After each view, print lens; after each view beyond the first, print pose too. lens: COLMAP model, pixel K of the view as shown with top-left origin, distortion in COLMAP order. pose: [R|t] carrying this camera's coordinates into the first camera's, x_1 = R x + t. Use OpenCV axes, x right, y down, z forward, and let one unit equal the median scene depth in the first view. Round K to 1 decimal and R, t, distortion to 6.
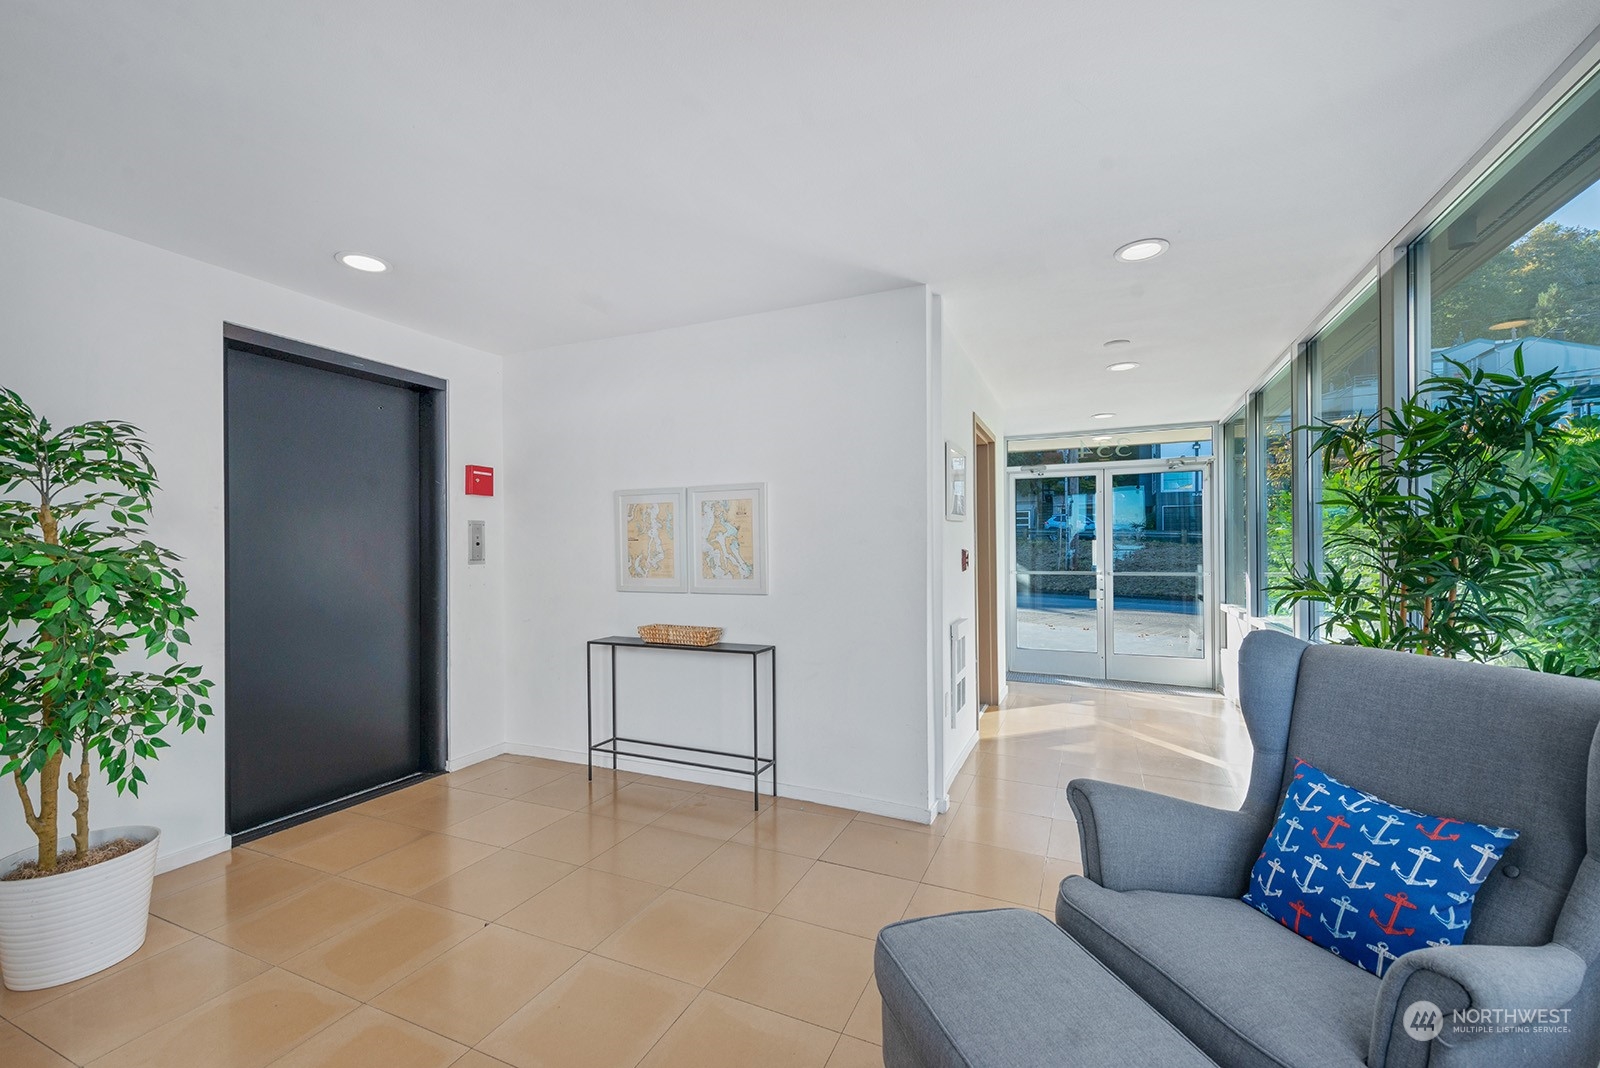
lens RADIAL K [[662.1, 0, 800.0], [0, 662.1, 534.0], [0, 0, 1]] dist [-0.000276, -0.000043]
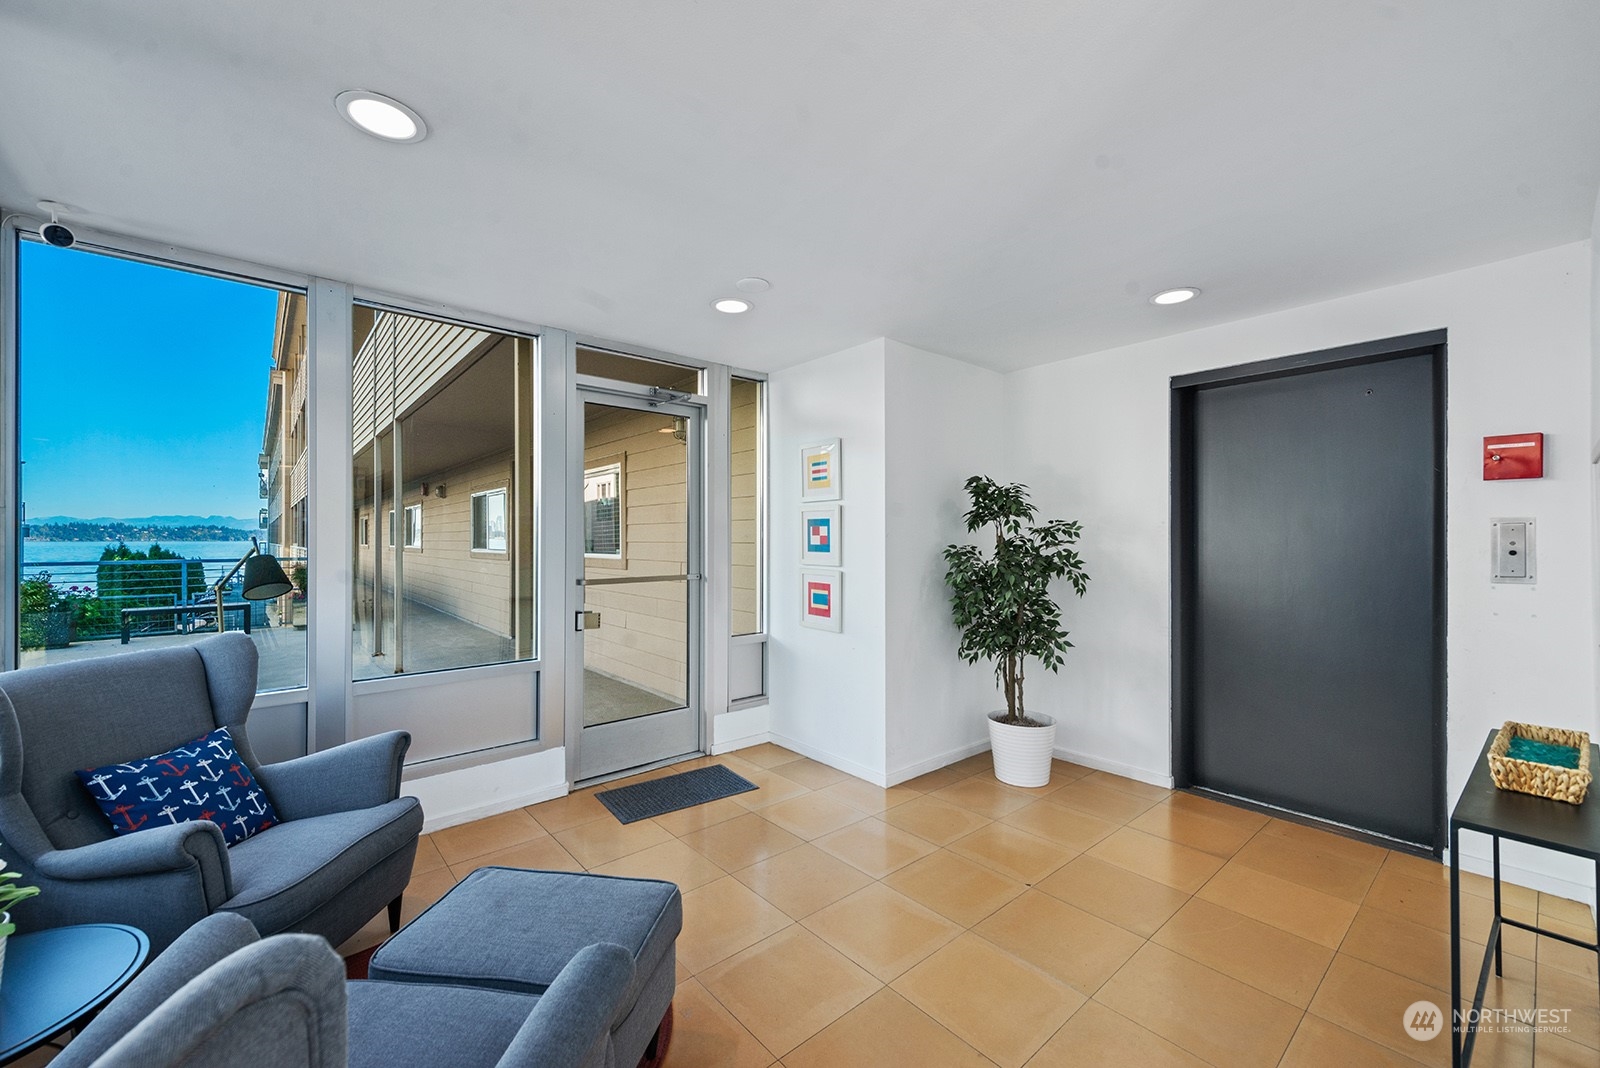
lens RADIAL K [[634.3, 0, 800.0], [0, 634.3, 534.0], [0, 0, 1]] dist [0.015028, 0.000044]
pose [[-0.422345, -0.005228, -0.906420, 0.493689], [0.020238, 0.999680, -0.015196, -0.011338], [0.906209, -0.024762, -0.422104, 0.771214]]
